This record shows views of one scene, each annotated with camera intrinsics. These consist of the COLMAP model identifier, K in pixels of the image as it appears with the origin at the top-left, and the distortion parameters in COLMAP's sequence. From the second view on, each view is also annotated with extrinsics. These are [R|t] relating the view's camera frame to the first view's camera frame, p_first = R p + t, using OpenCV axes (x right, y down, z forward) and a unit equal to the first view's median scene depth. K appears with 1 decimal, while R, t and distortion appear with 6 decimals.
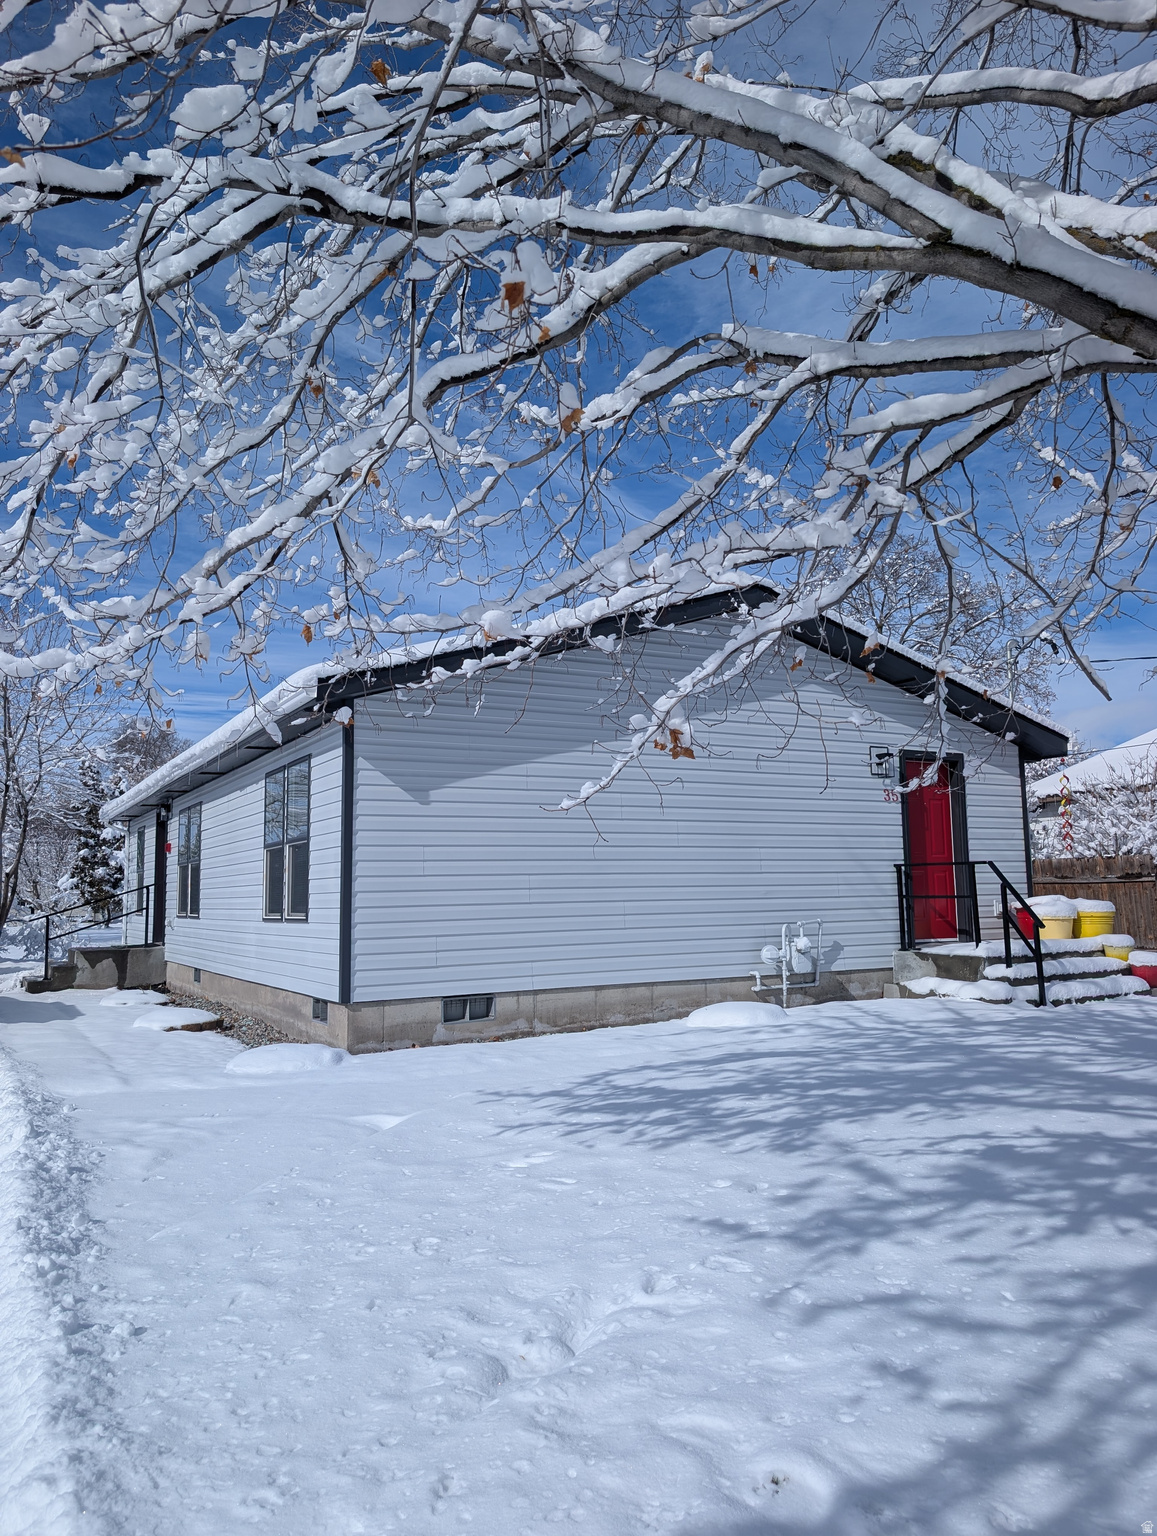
lens RADIAL K [[1090.0, 0, 573.3], [0, 1090.0, 771.1], [0, 0, 1]] dist [0.015243, -0.019684]
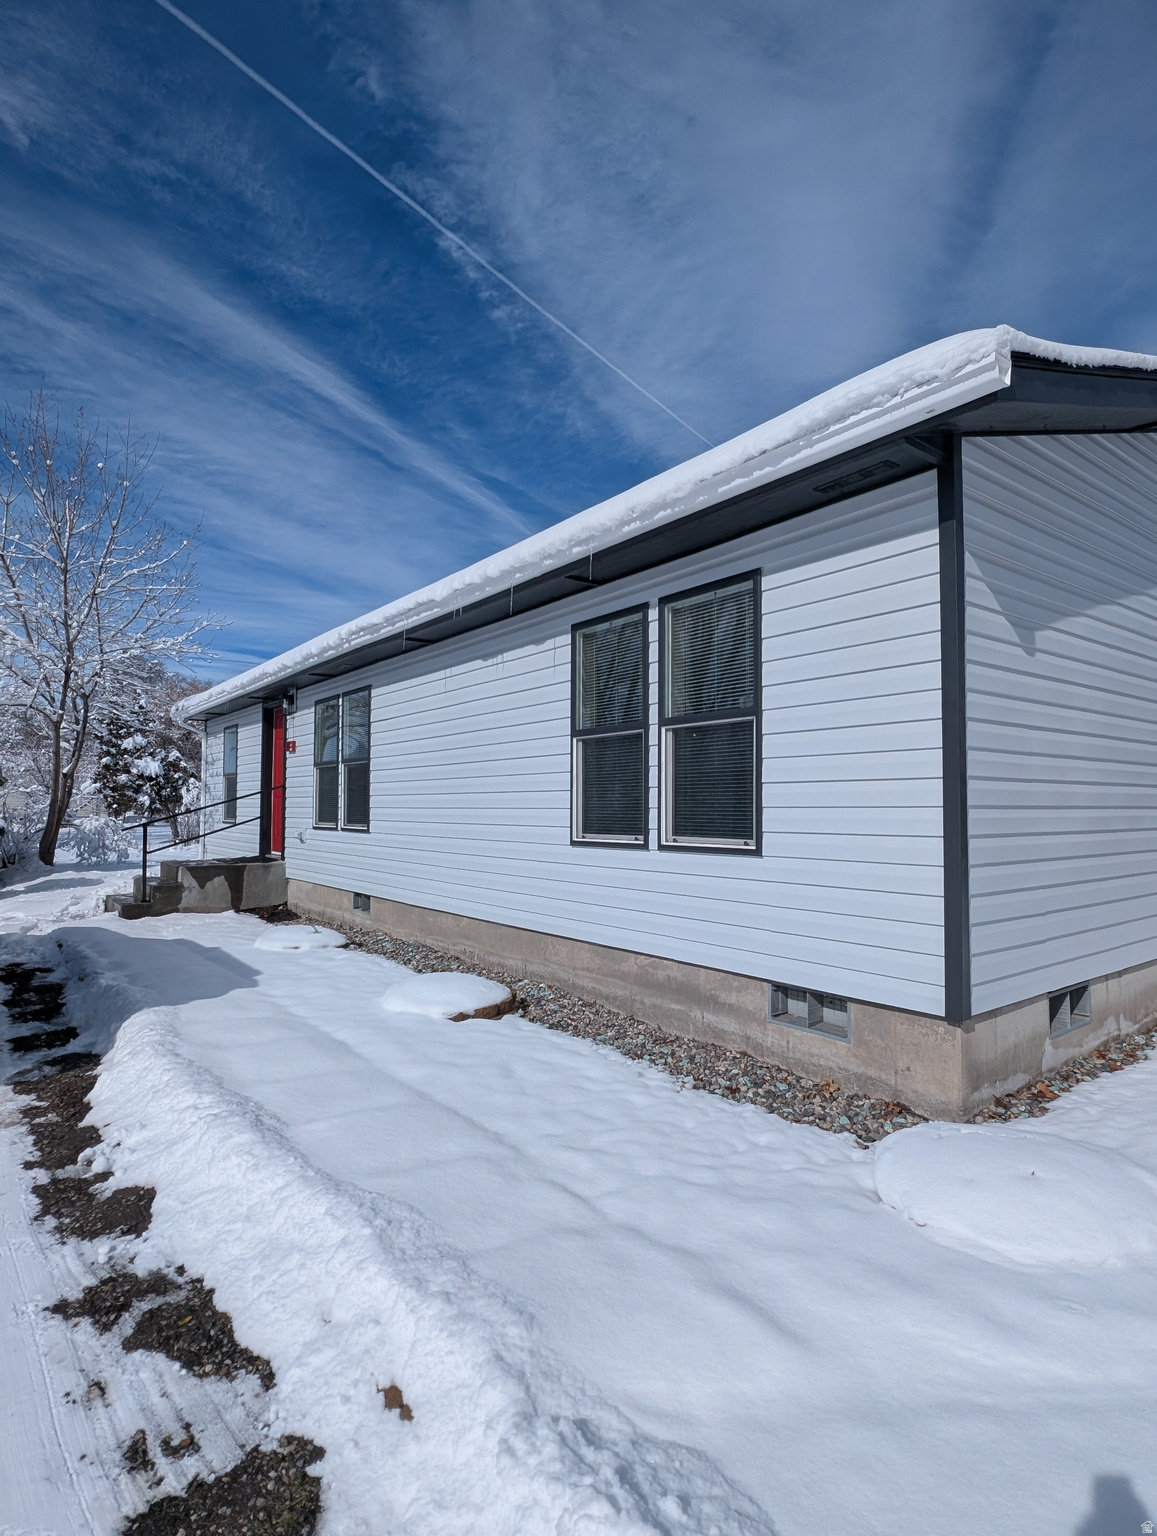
lens RADIAL K [[804.8, 0, 593.1], [0, 804.8, 779.7], [0, 0, 1]] dist [-0.011981, -0.000081]
pose [[0.987371, 0.026692, 0.156160, -0.330516], [-0.038588, 0.996537, 0.073651, 0.057745], [-0.153653, -0.078747, 0.984982, 0.489325]]
